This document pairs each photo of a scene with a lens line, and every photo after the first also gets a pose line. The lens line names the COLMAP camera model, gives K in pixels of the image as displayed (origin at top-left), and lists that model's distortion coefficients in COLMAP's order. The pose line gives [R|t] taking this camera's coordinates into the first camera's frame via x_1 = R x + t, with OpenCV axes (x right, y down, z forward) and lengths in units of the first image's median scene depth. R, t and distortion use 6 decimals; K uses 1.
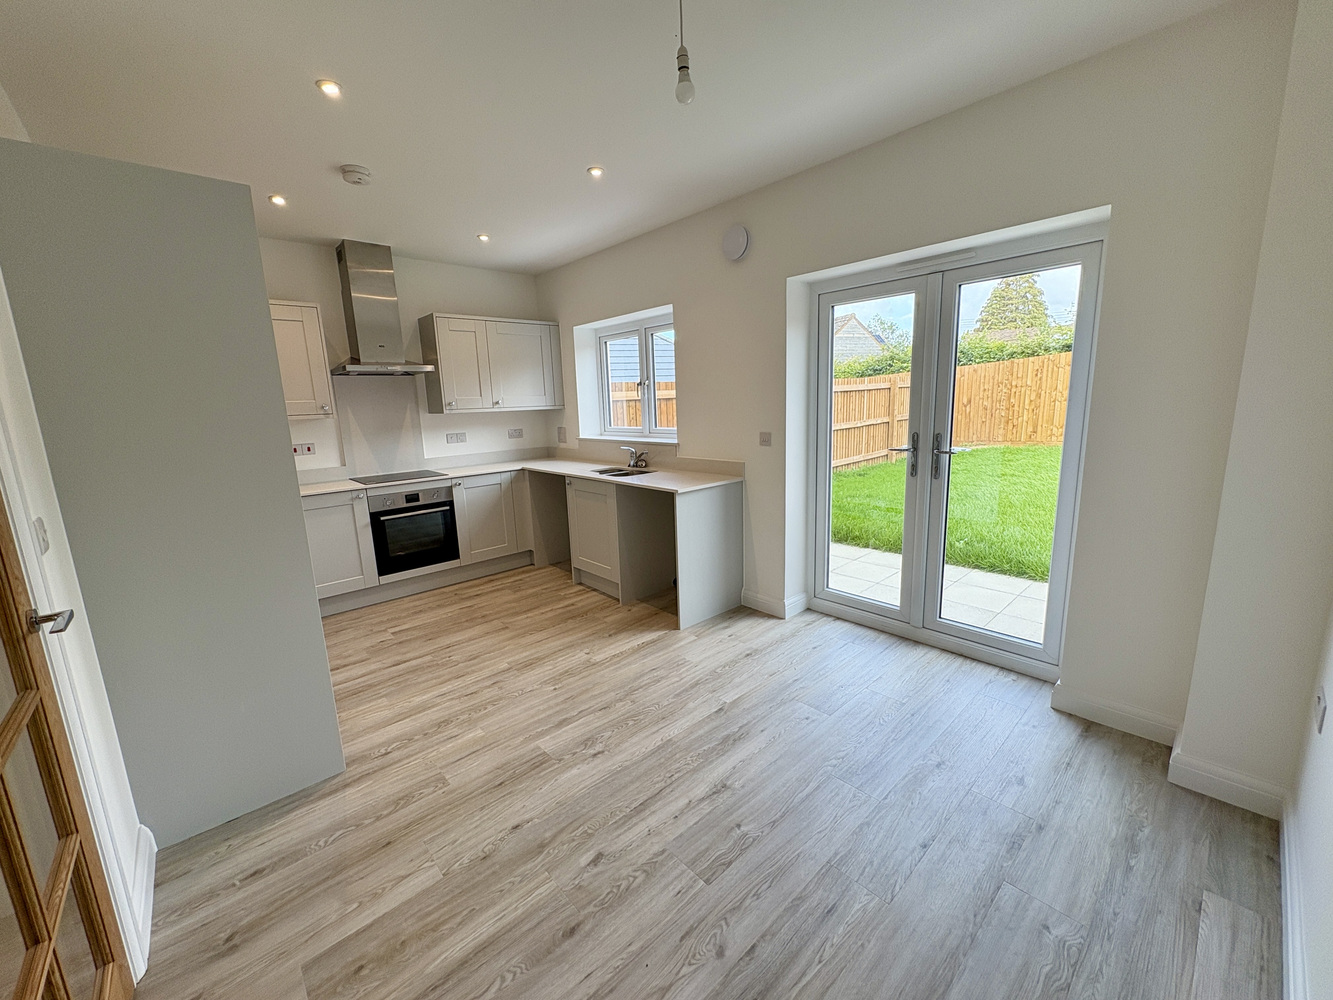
lens RADIAL K [[531.1, 0, 666.9], [0, 531.1, 498.9], [0, 0, 1]] dist [-0.000603, -0.000058]
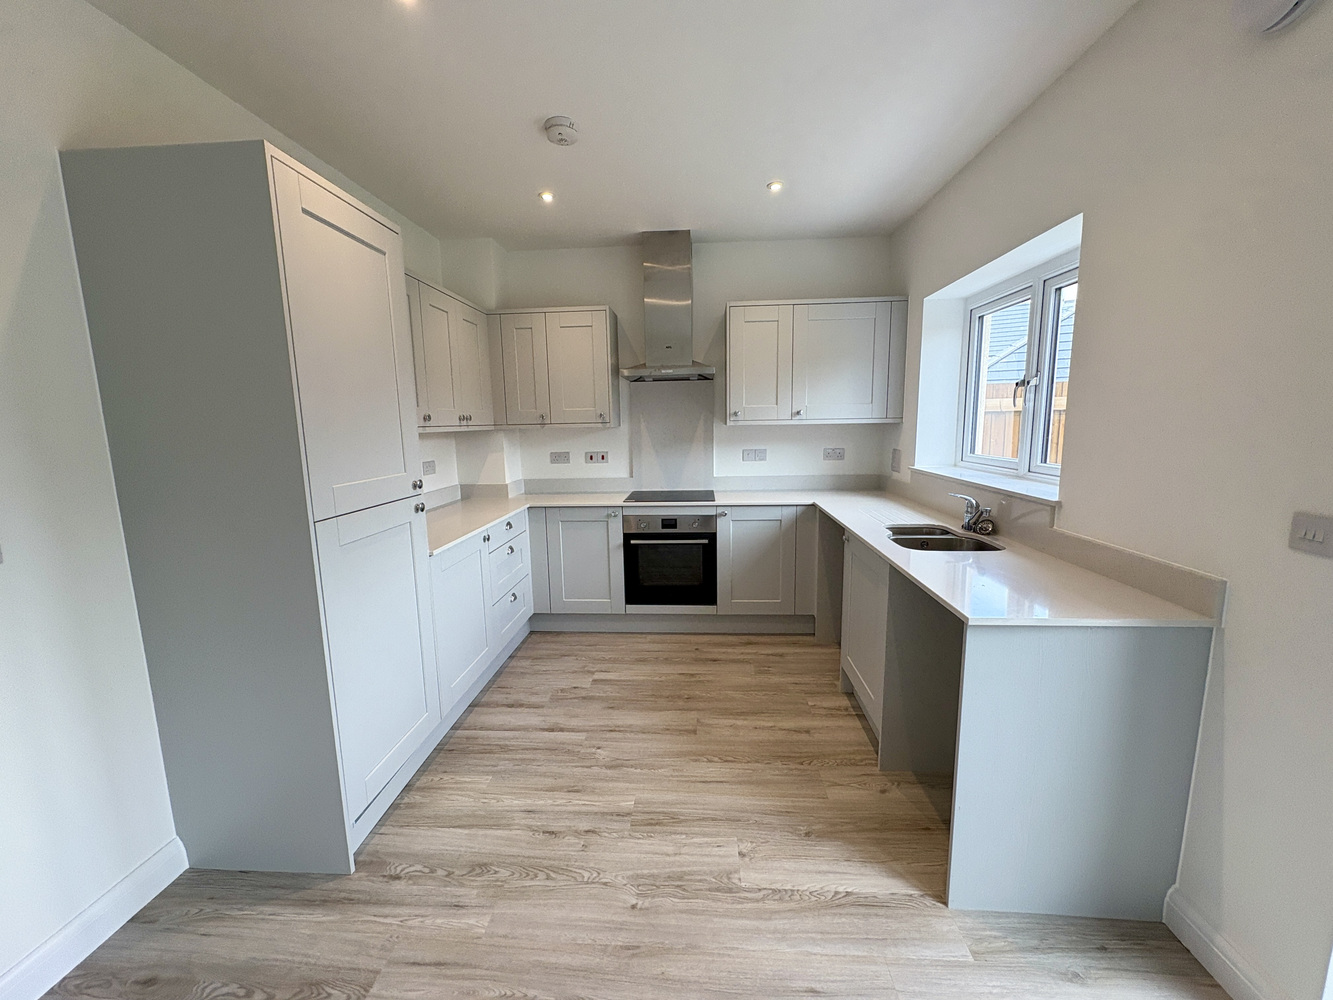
lens RADIAL K [[531.1, 0, 663.8], [0, 531.1, 500.3], [0, 0, 1]] dist [-0.000603, -0.000058]
pose [[0.694654, 0.132034, -0.707123, 0.115054], [-0.138875, 0.989133, 0.048265, -0.080891], [0.705811, 0.064674, 0.705442, 0.403979]]
